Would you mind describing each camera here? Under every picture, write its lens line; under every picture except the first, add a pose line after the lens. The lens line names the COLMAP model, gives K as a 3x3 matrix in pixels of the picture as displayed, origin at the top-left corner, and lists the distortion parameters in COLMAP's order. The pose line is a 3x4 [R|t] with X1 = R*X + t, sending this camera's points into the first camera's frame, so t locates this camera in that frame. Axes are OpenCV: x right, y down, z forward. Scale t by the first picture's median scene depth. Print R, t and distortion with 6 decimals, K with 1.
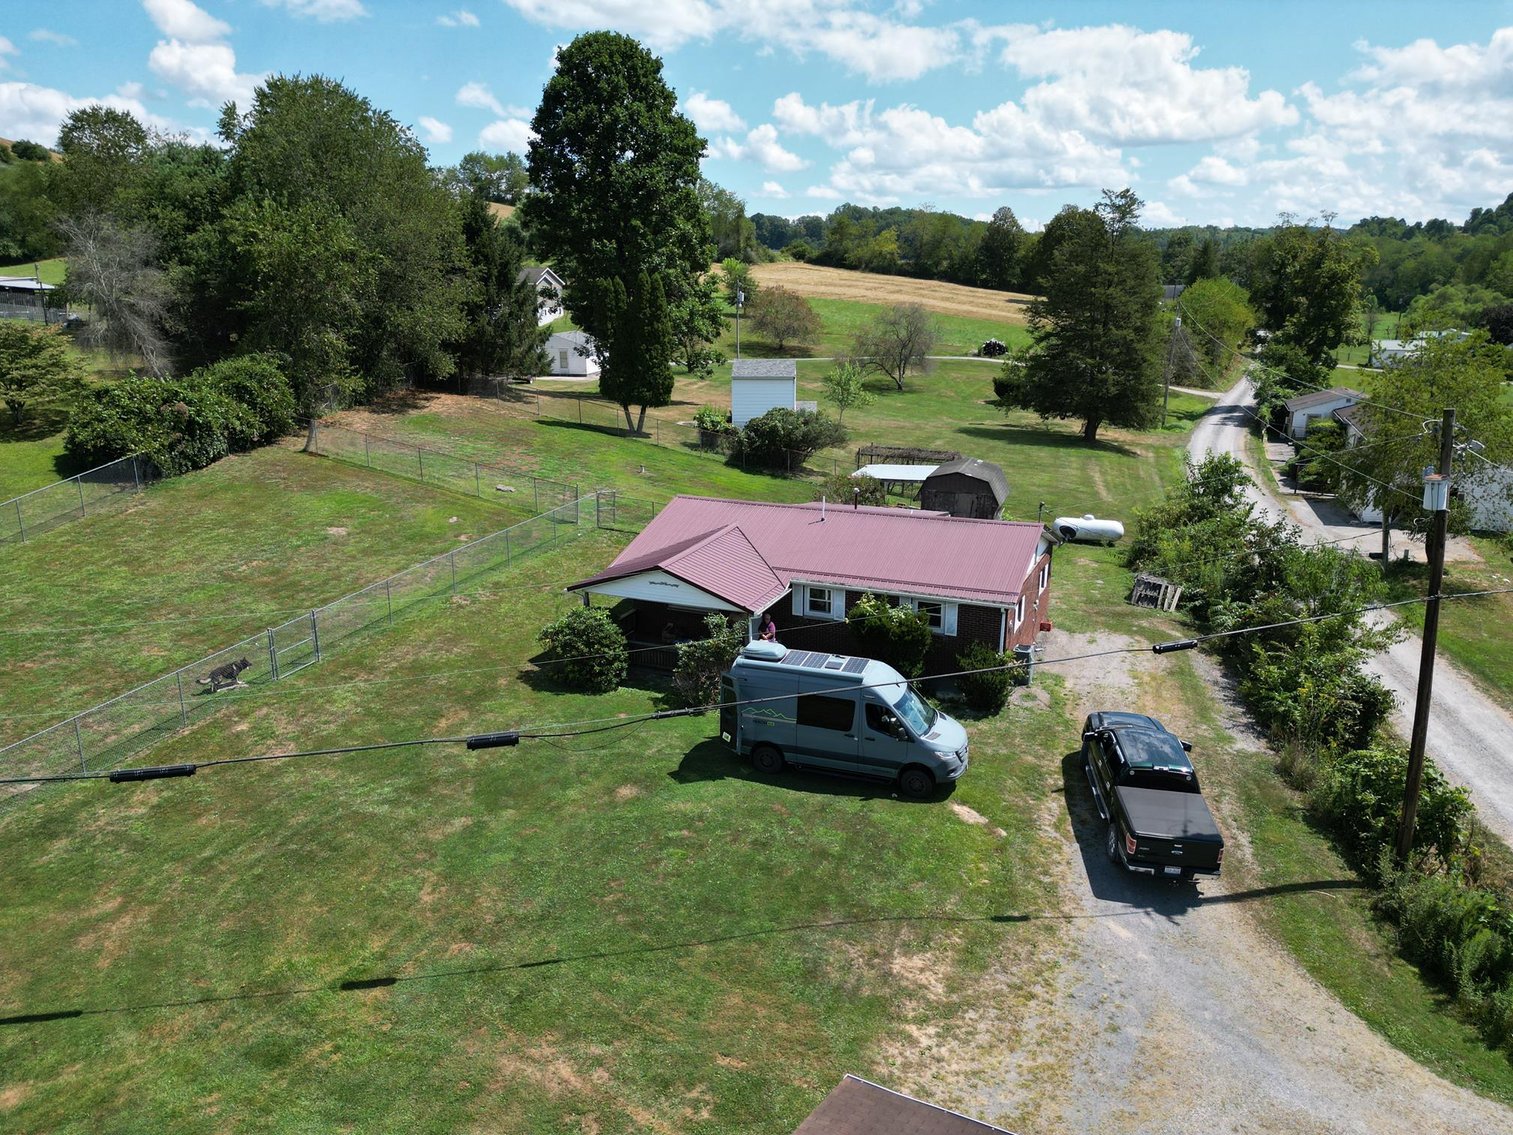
lens RADIAL K [[1056.5, 0, 756.5], [0, 1056.5, 567.5], [0, 0, 1]] dist [0.092811, -0.097667]
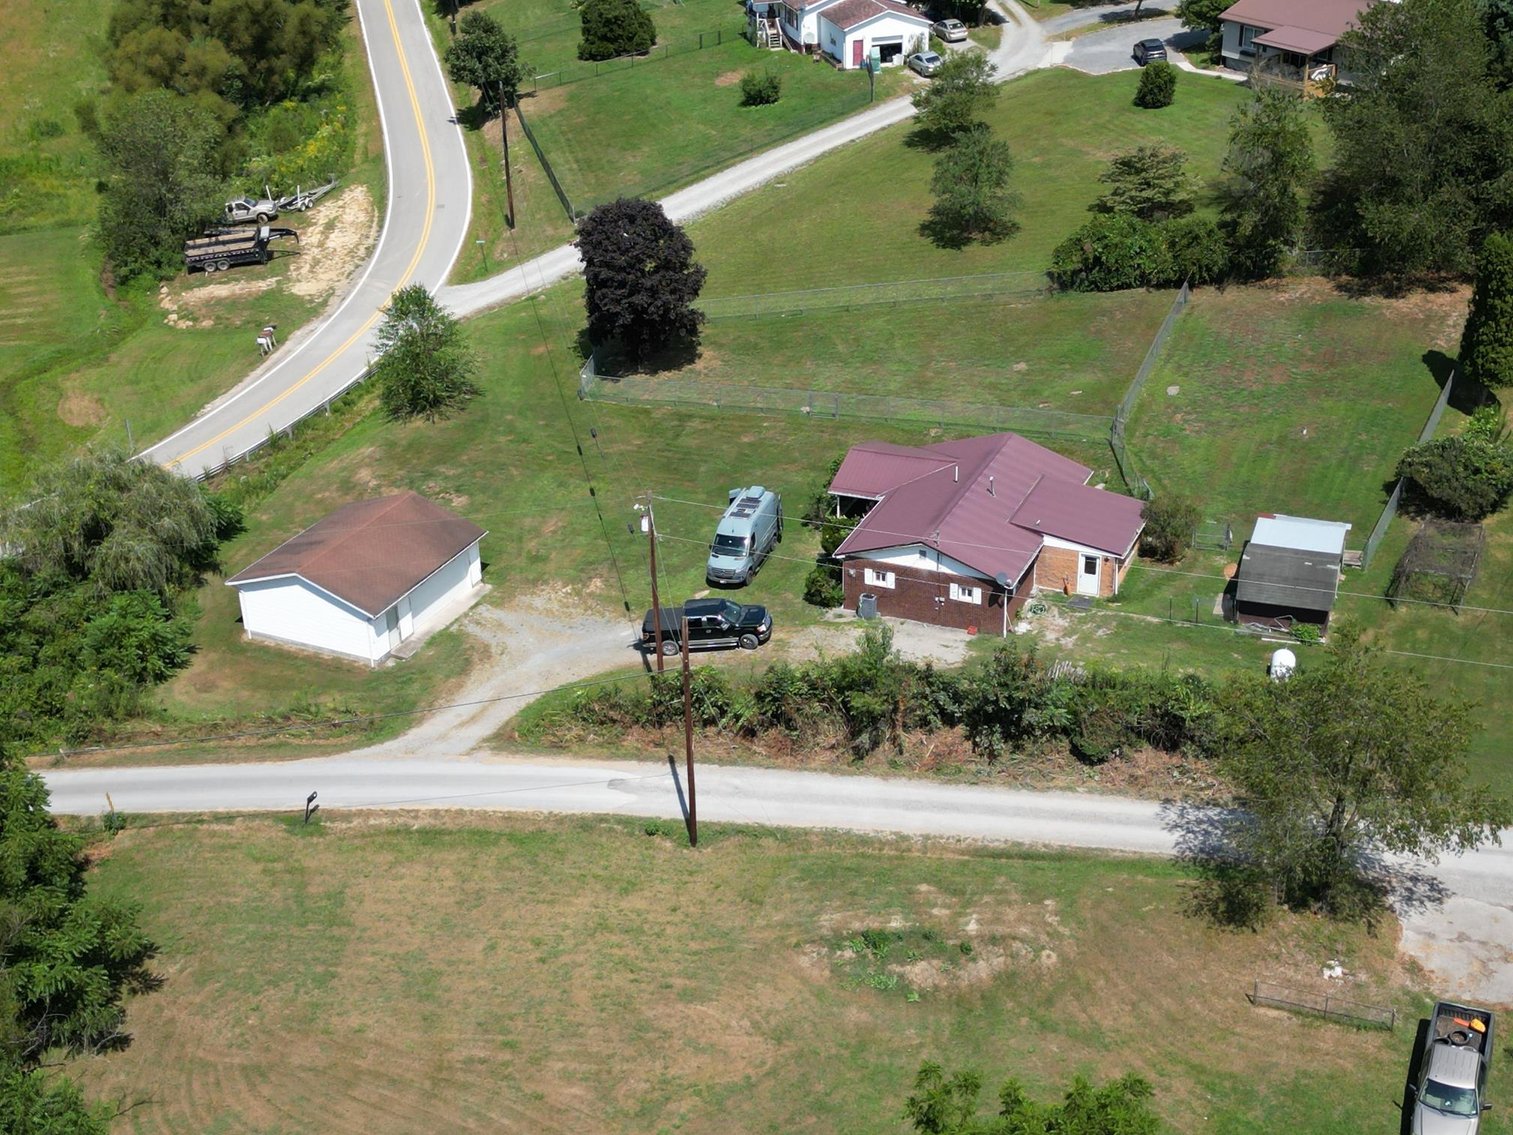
lens RADIAL K [[1958.1, 0, 756.5], [0, 1958.1, 567.5], [0, 0, 1]] dist [0.187782, -0.520077]
pose [[0.002596, 0.465257, -0.885172, 3.023760], [-0.235058, 0.860657, 0.451682, -1.325937], [0.971978, 0.206895, 0.111597, 0.580361]]
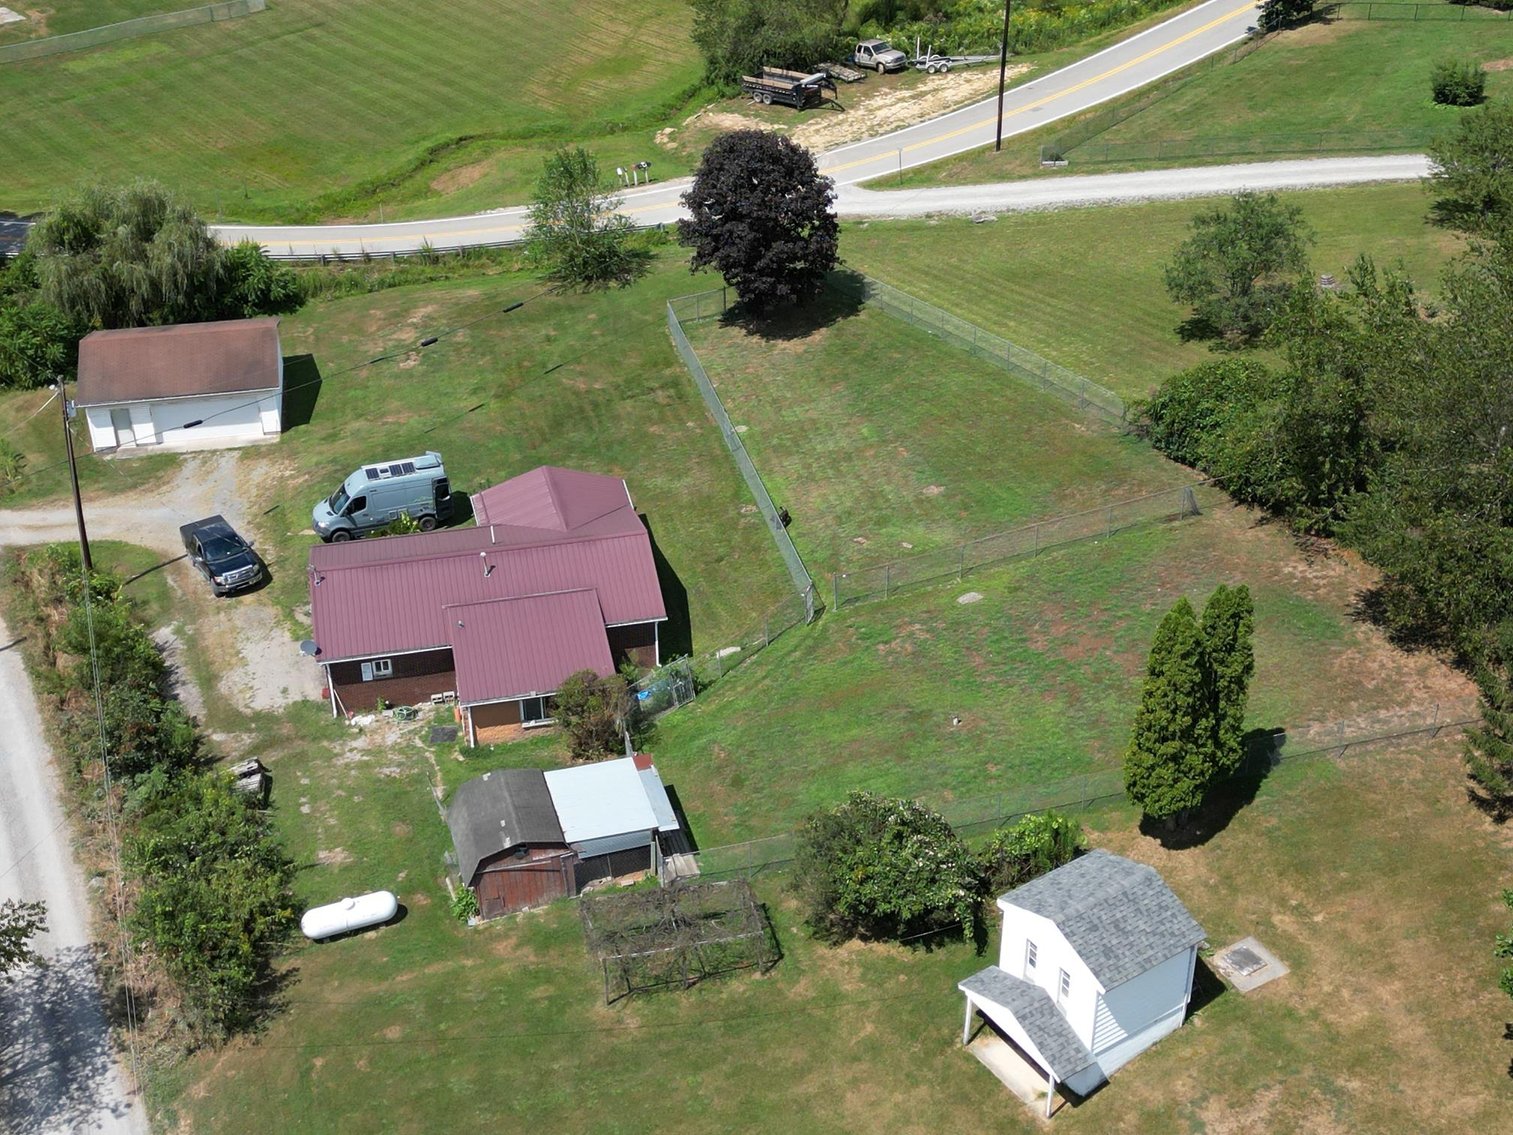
lens RADIAL K [[1958.1, 0, 756.5], [0, 1958.1, 567.5], [0, 0, 1]] dist [0.187782, -0.520077]
pose [[-0.805624, 0.325469, -0.495015, 1.132844], [-0.138481, 0.708965, 0.691514, -1.946271], [0.576015, 0.625650, -0.526088, 2.881249]]
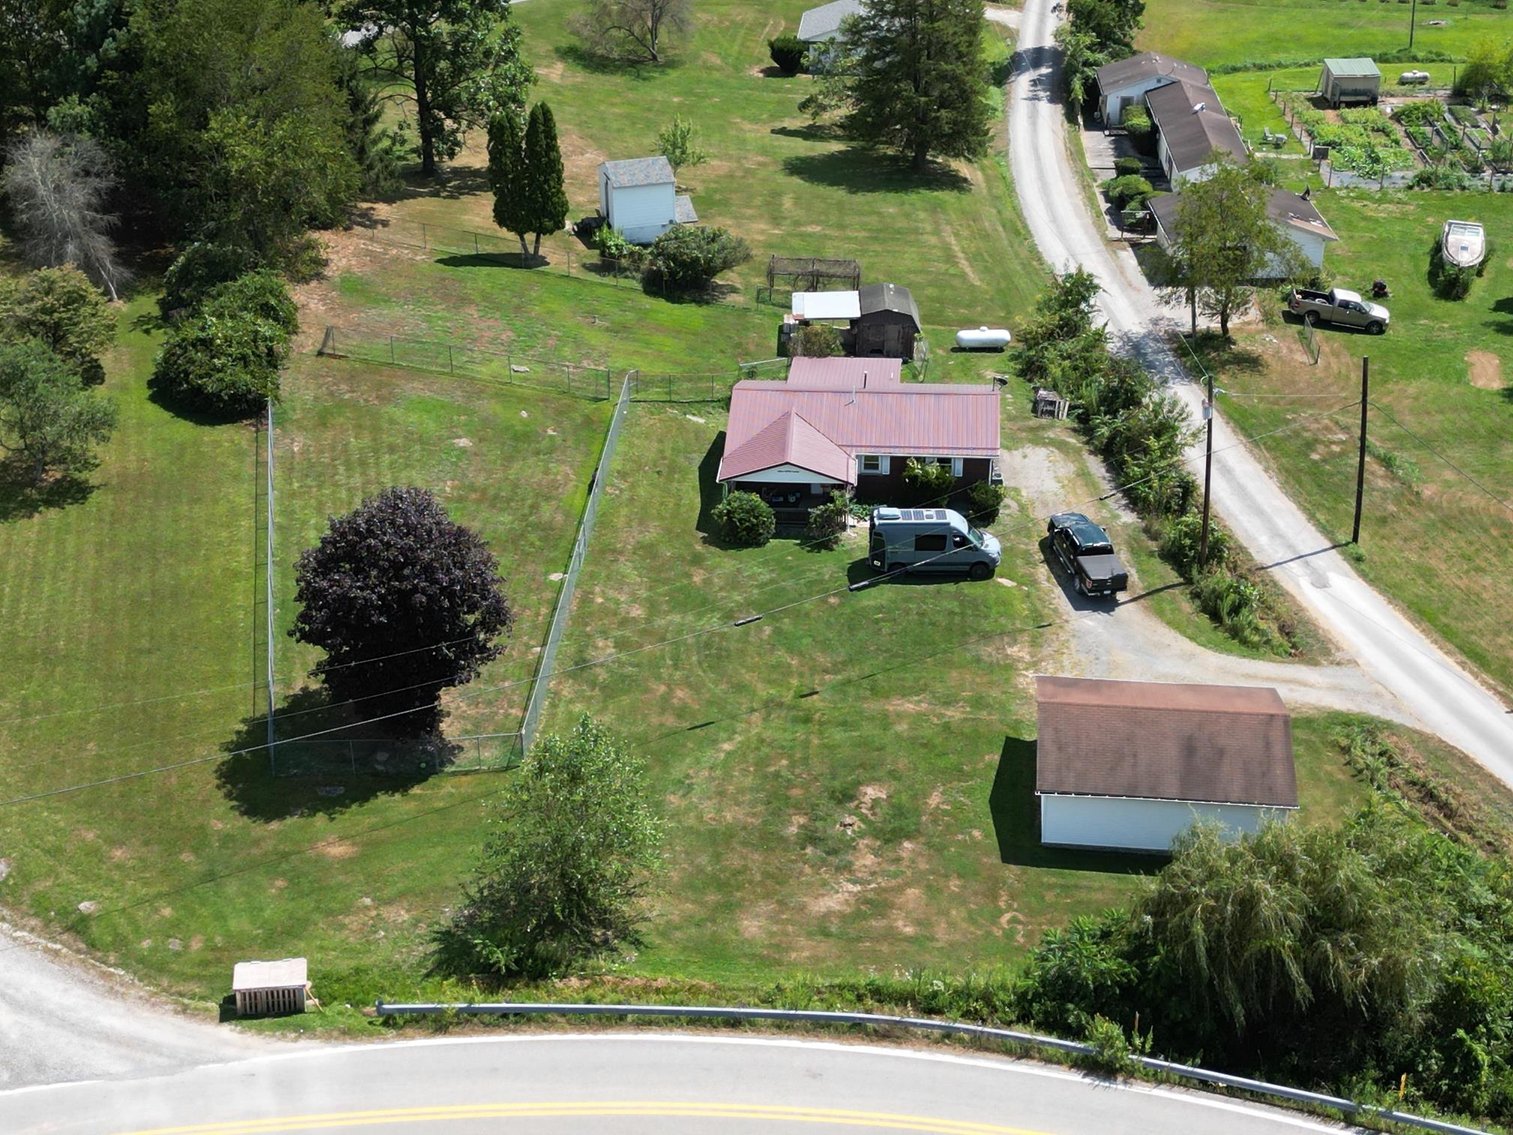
lens RADIAL K [[2094.6, 0, 756.5], [0, 2094.6, 567.5], [0, 0, 1]] dist [0.206425, -0.660468]
pose [[0.944496, -0.159732, 0.287075, -1.147498], [0.091462, 0.967143, 0.237212, -0.644023], [-0.315533, -0.197790, 0.928072, -2.080999]]
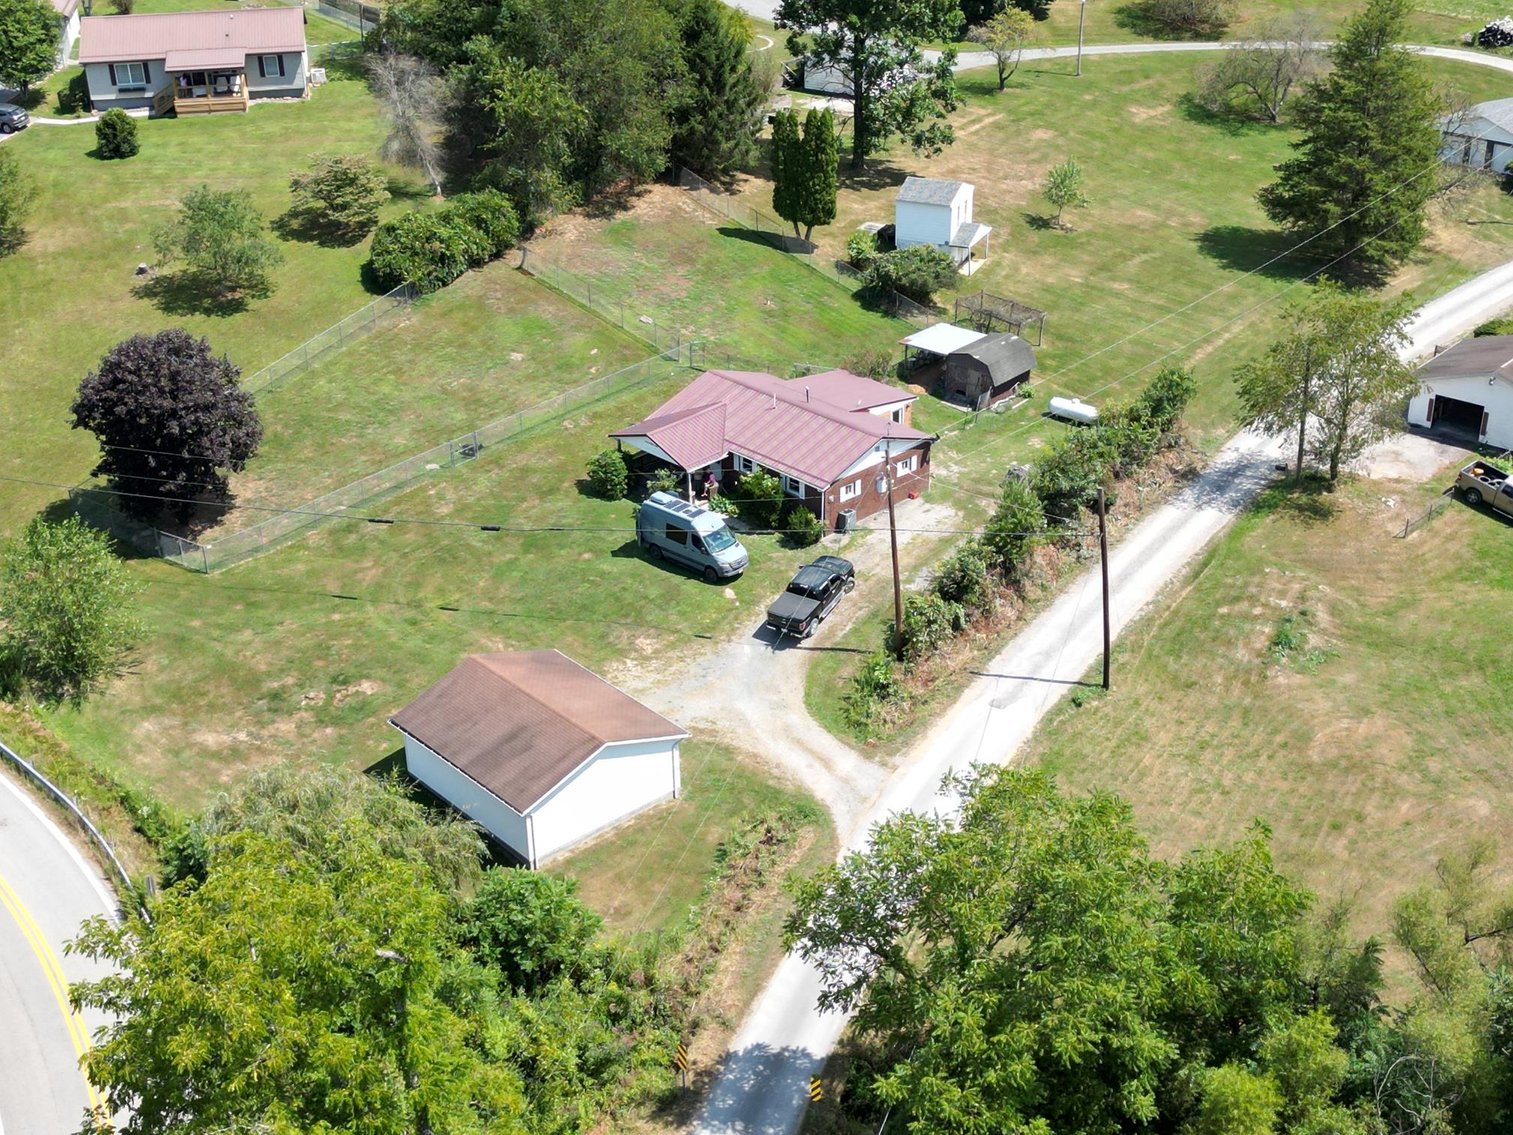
lens RADIAL K [[1958.1, 0, 756.5], [0, 1958.1, 567.5], [0, 0, 1]] dist [0.187782, -0.520077]
pose [[0.921503, 0.166838, -0.350710, 1.345180], [-0.085797, 0.968168, 0.235137, -0.610202], [0.378776, -0.186590, 0.906484, -2.057840]]
